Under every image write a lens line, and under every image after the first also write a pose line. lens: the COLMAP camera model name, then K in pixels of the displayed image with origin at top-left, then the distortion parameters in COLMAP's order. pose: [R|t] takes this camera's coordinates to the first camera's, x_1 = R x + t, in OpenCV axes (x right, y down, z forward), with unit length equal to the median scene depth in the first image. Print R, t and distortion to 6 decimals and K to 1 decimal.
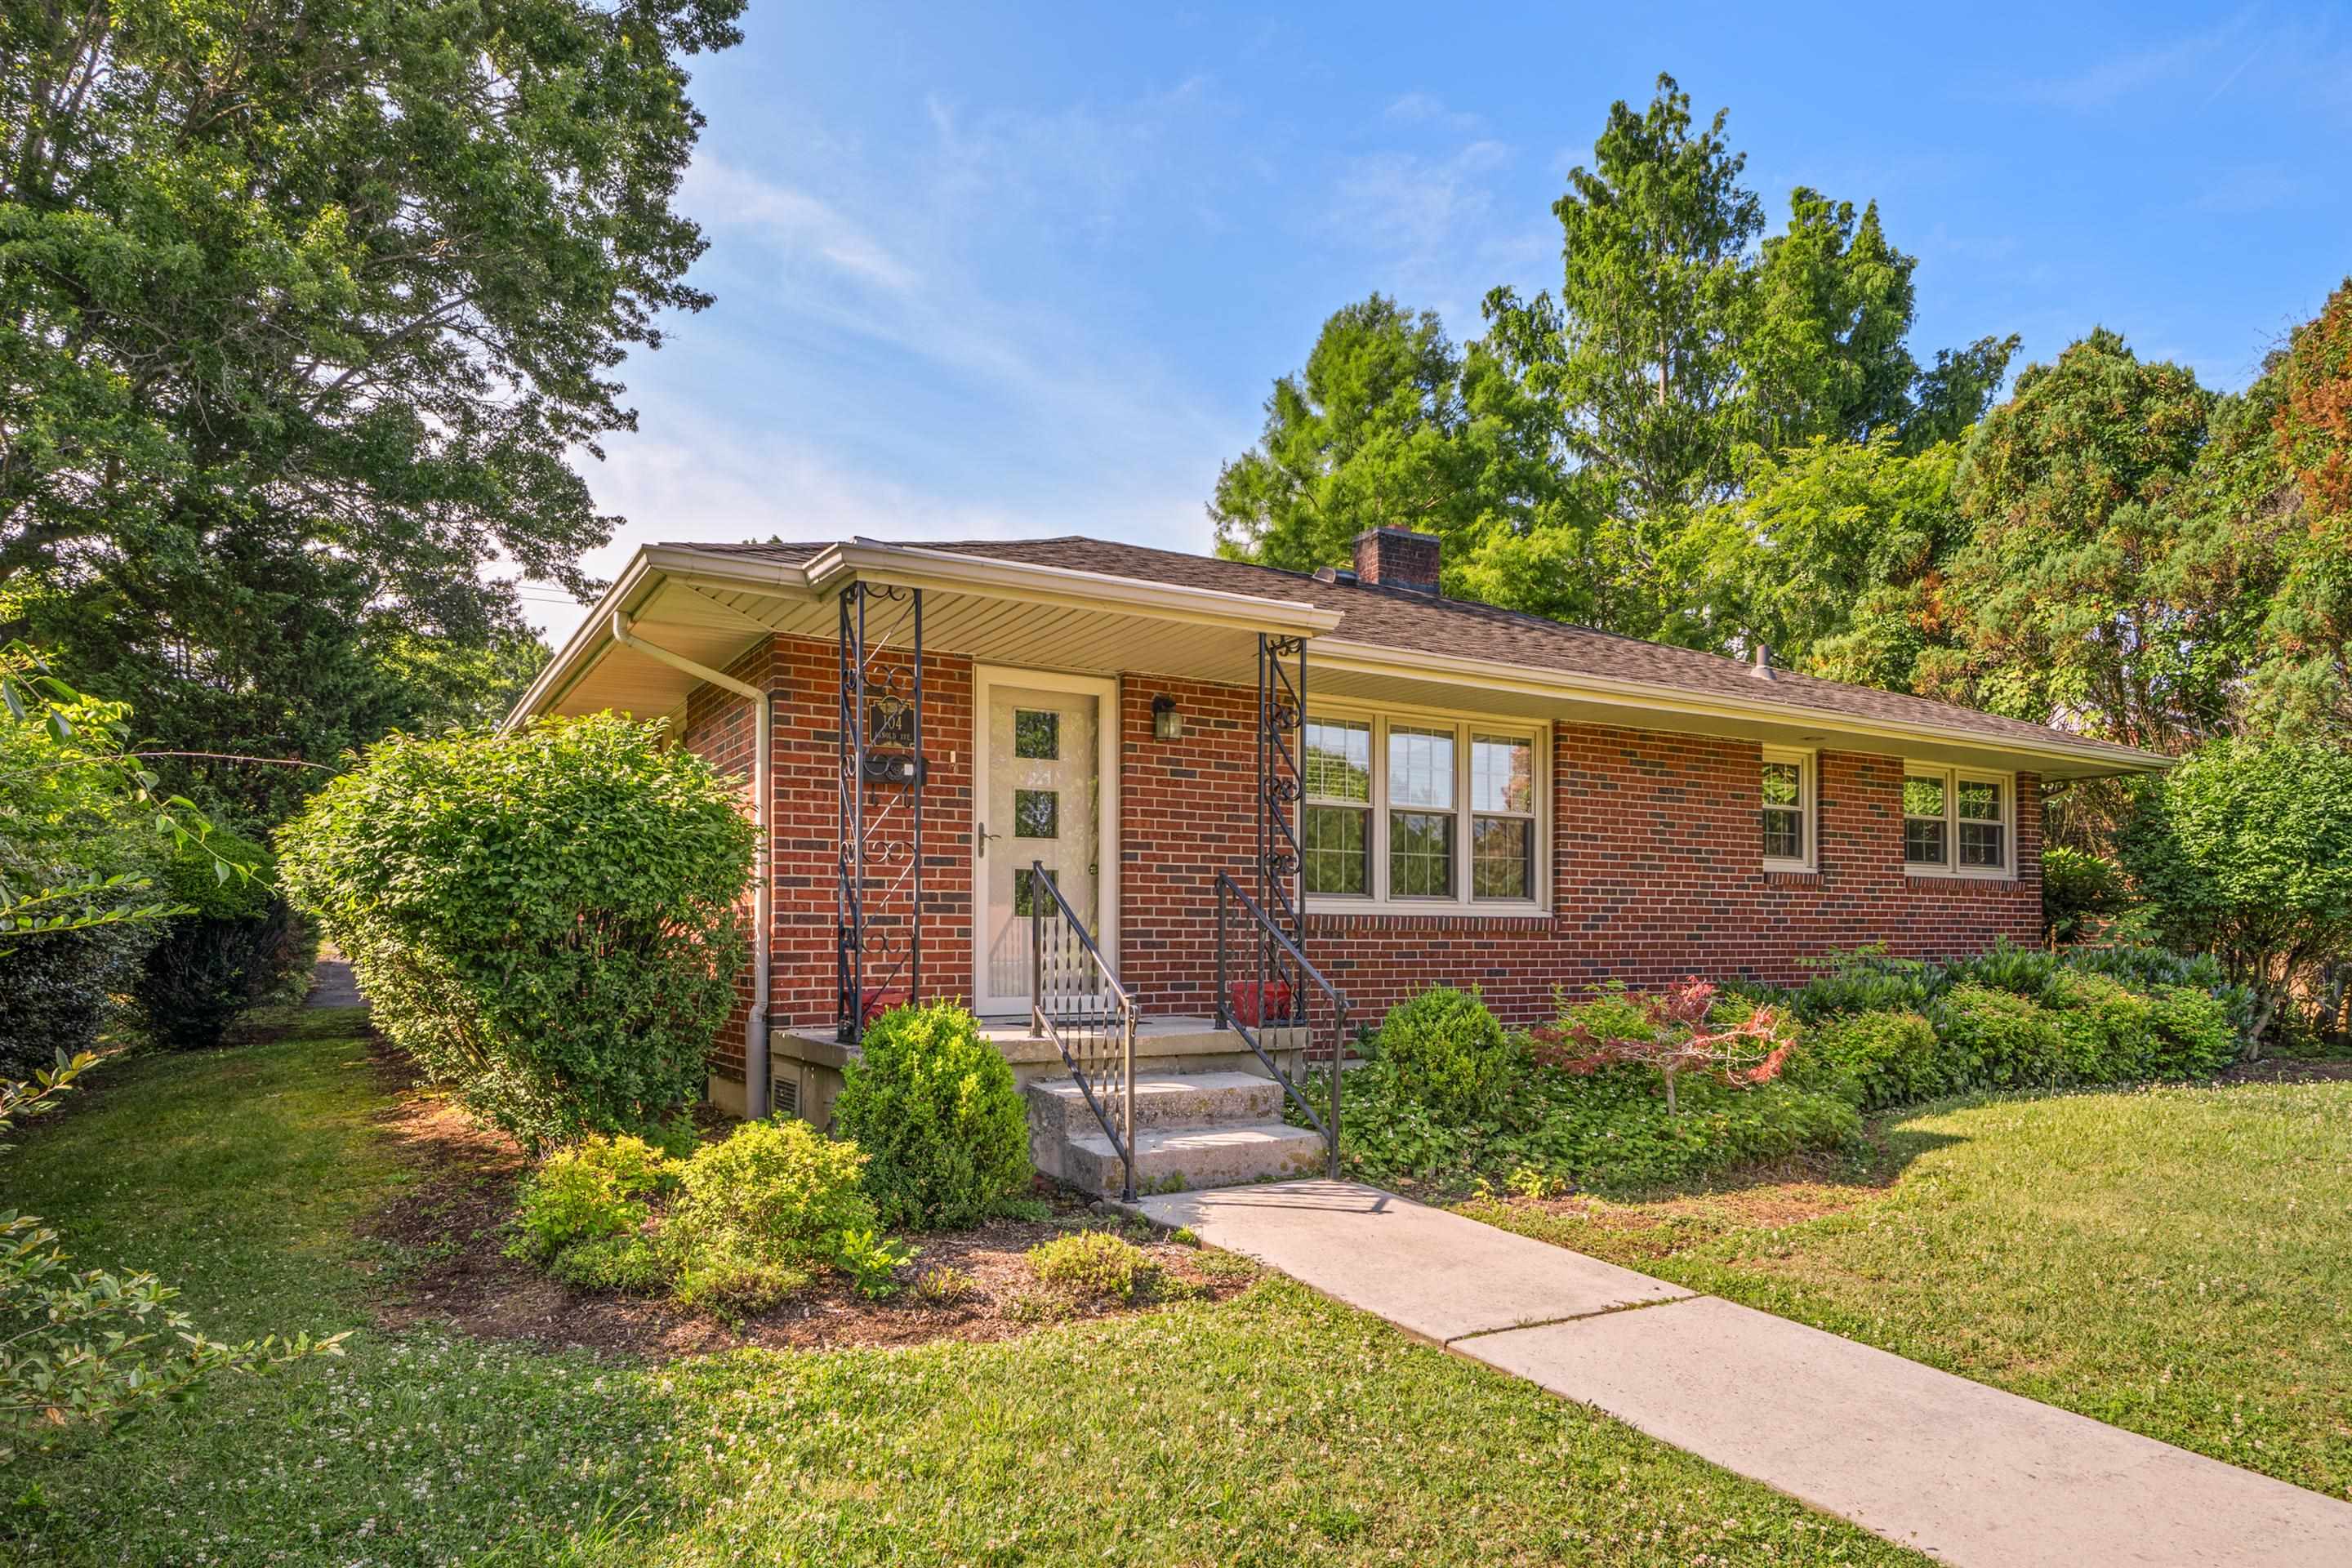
lens RADIAL K [[1411.4, 0, 1153.1], [0, 1411.4, 939.9], [0, 0, 1]] dist [-0.003028, -0.002204]
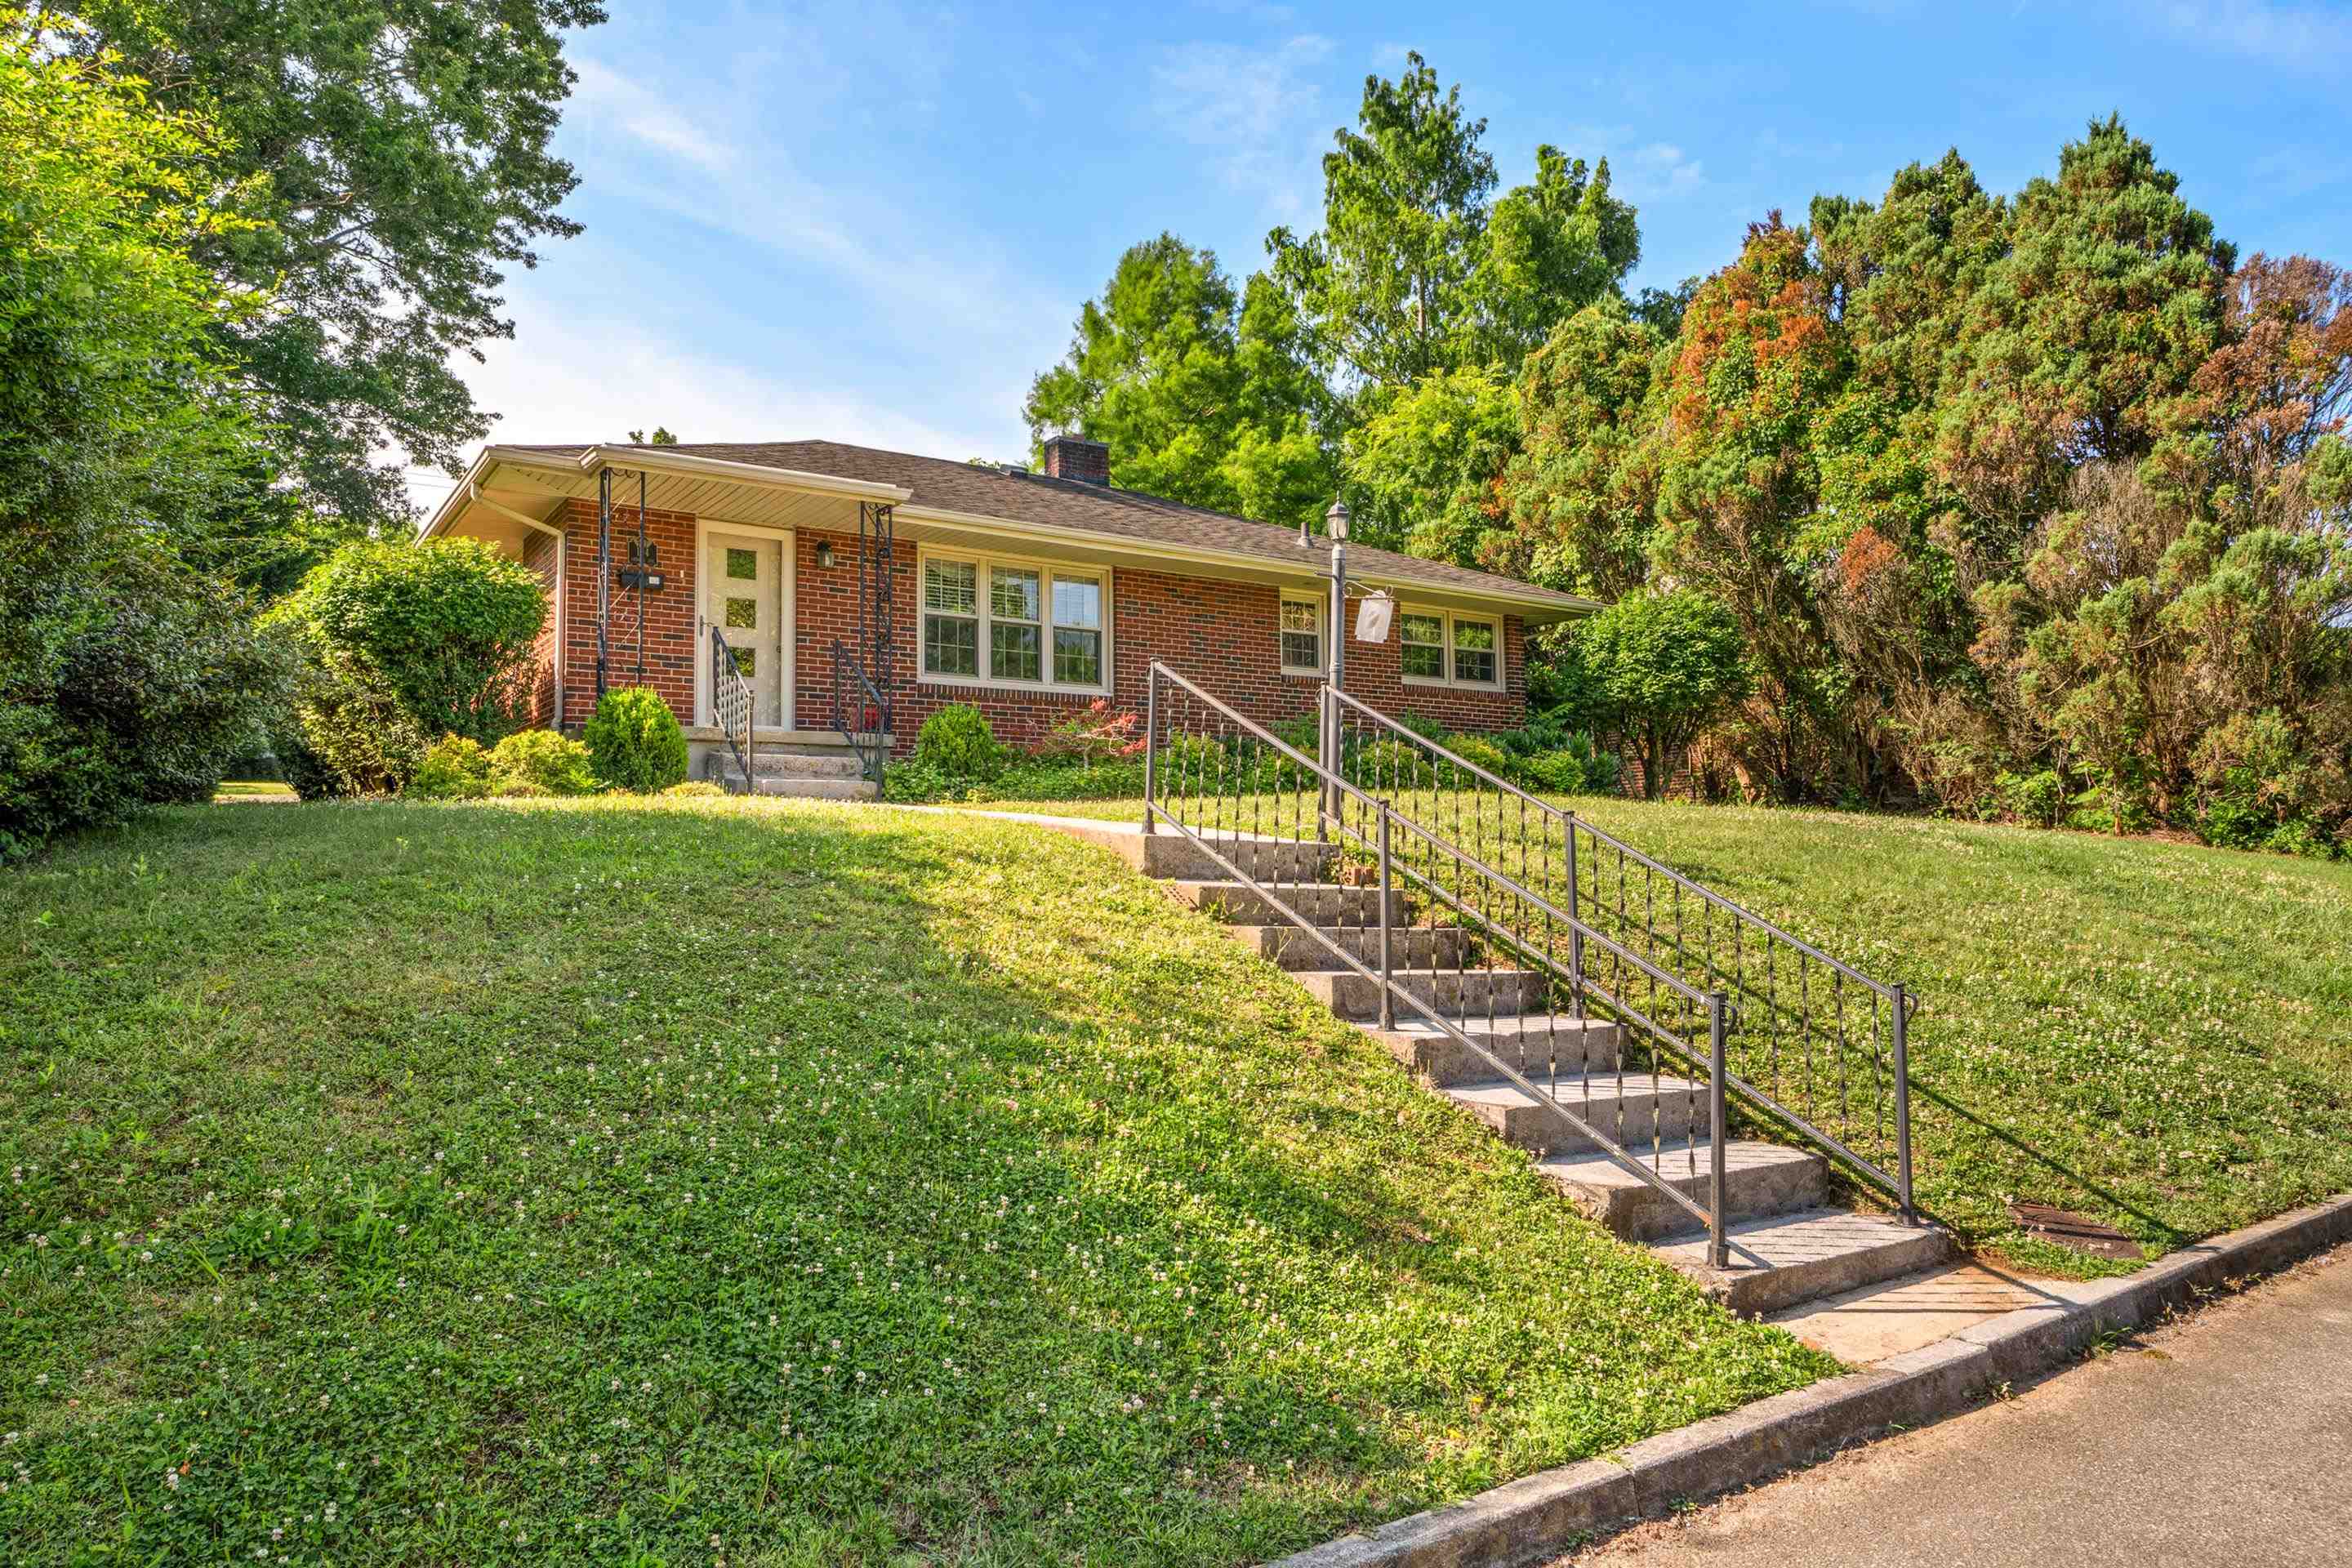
lens RADIAL K [[1485.6, 0, 1153.9], [0, 1485.6, 789.0], [0, 0, 1]] dist [0.009019, -0.000547]
pose [[0.998743, 0.001484, 0.050102, 0.101157], [0.000684, 0.999065, -0.043219, 0.061791], [-0.050119, 0.043199, 0.997809, -0.236294]]
